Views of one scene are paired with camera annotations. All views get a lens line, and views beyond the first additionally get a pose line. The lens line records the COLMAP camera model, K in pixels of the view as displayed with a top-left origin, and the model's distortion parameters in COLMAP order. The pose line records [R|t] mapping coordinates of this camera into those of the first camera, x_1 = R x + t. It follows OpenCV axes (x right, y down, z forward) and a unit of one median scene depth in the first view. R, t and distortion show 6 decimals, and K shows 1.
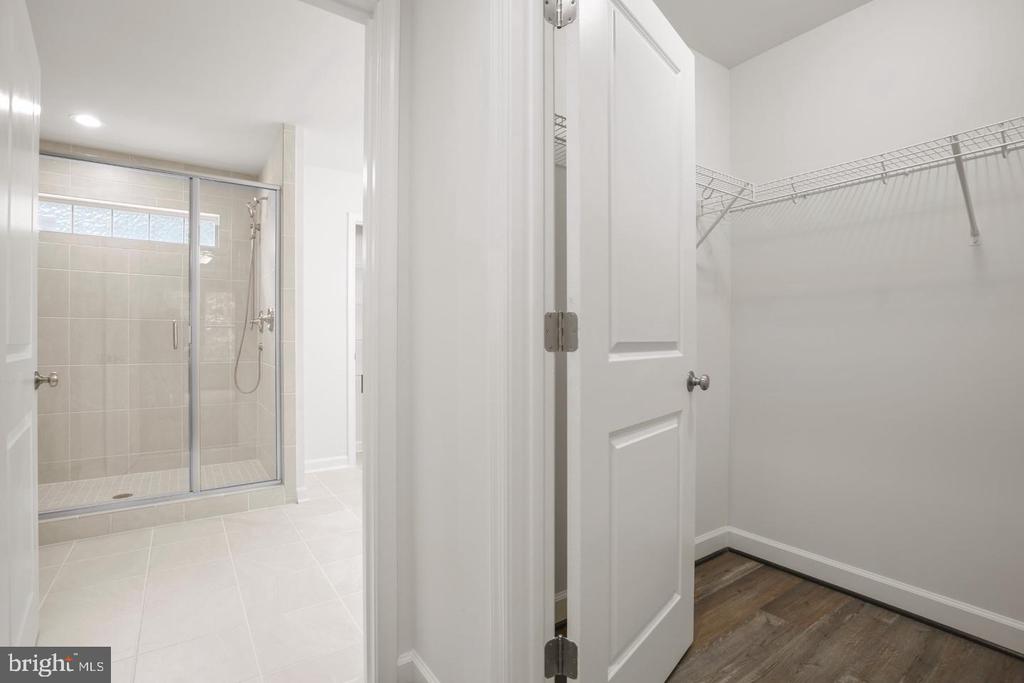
lens RADIAL K [[482.2, 0, 512.1], [0, 482.2, 340.3], [0, 0, 1]] dist [-0.035179, 0.006649]
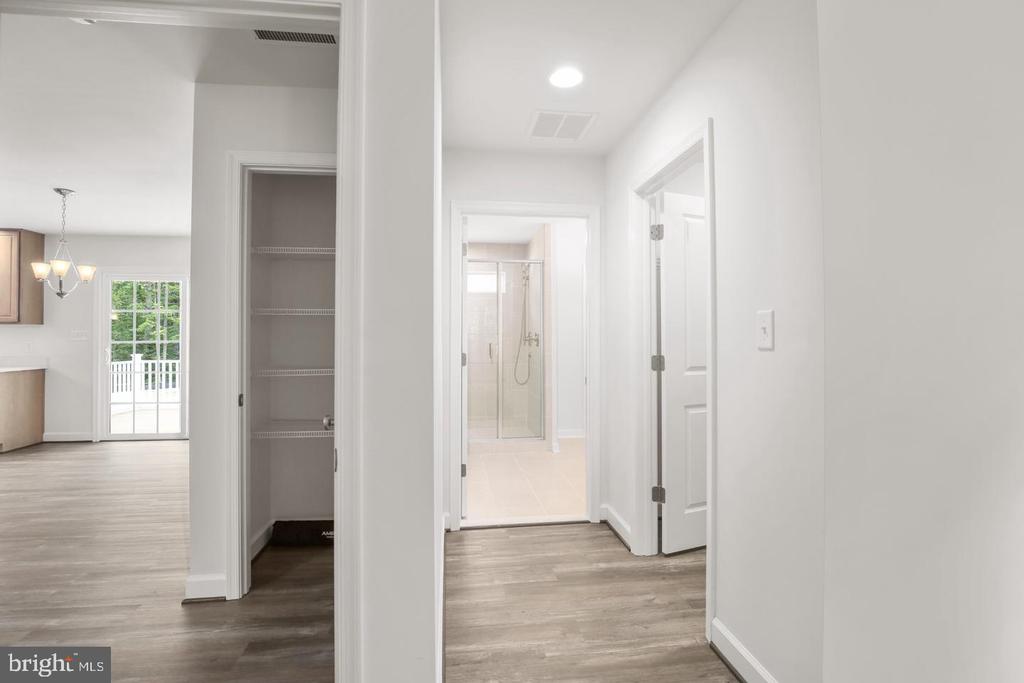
lens RADIAL K [[482.2, 0, 519.5], [0, 482.2, 331.0], [0, 0, 1]] dist [-0.035179, 0.006649]
pose [[0.891703, -0.007950, -0.452551, 0.182844], [0.000694, 0.999869, -0.016198, -0.044782], [0.452620, 0.014130, 0.891591, -0.487214]]
